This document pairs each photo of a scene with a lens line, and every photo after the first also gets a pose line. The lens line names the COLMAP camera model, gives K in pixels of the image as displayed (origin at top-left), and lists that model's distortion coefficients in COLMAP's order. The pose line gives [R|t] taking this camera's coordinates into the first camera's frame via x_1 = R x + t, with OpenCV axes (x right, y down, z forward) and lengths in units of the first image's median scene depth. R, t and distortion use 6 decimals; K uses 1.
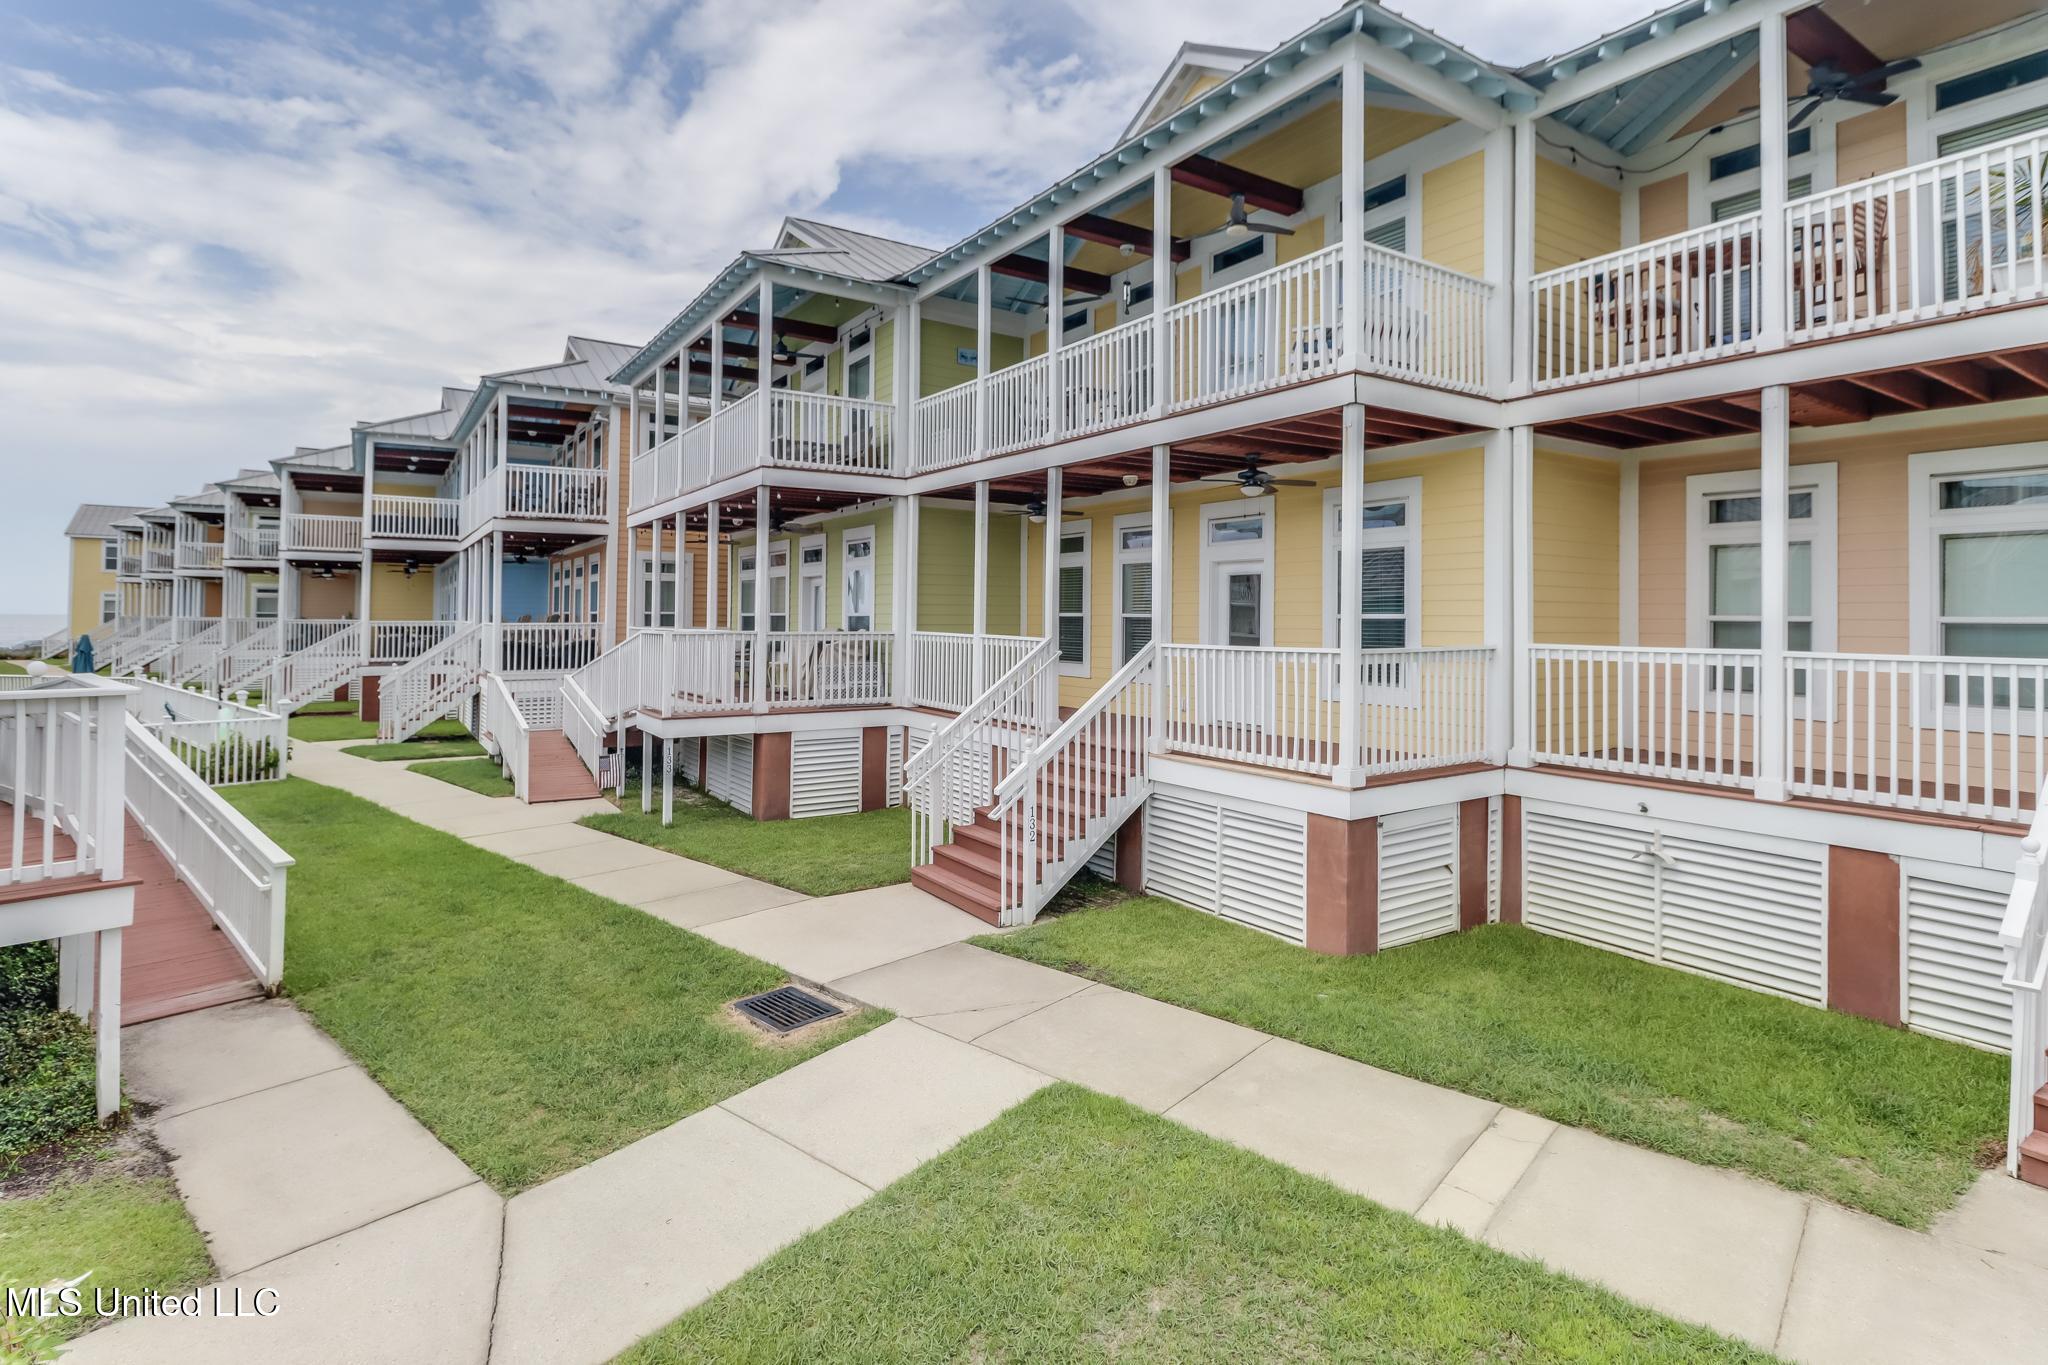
lens RADIAL K [[1014.9, 0, 1031.3], [0, 1014.9, 603.6], [0, 0, 1]] dist [-0.002677, -0.000367]
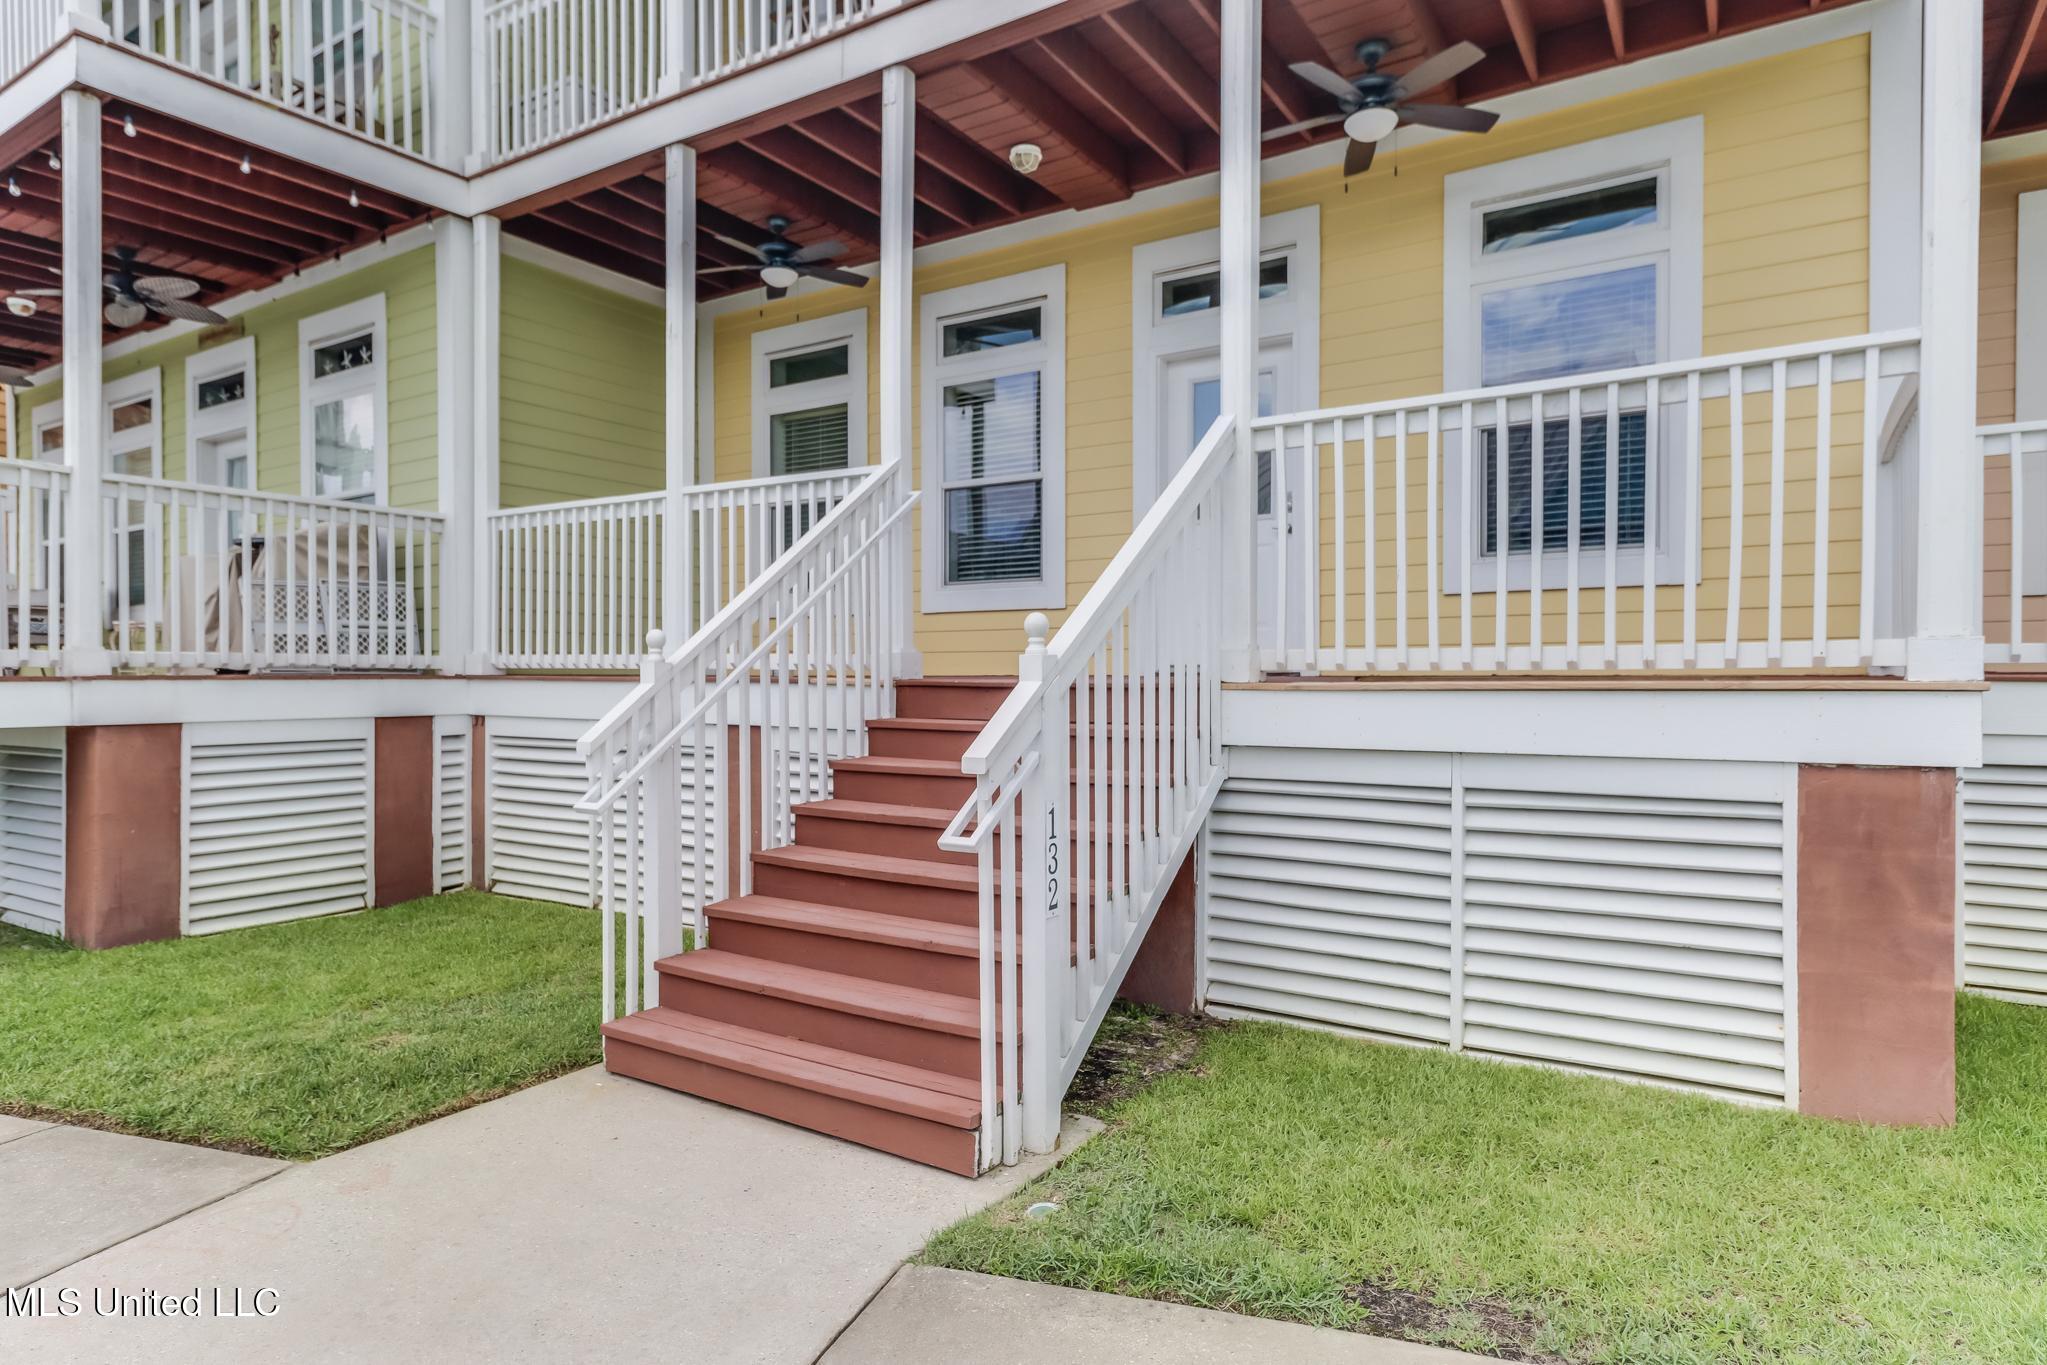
lens RADIAL K [[1178.1, 0, 1023.5], [0, 1178.1, 682.5], [0, 0, 1]] dist [0.014088, -0.002381]
pose [[0.921183, -0.011814, 0.388950, -0.112333], [0.003147, 0.999733, 0.022913, 0.101928], [-0.389117, -0.019883, 0.920974, 0.439155]]
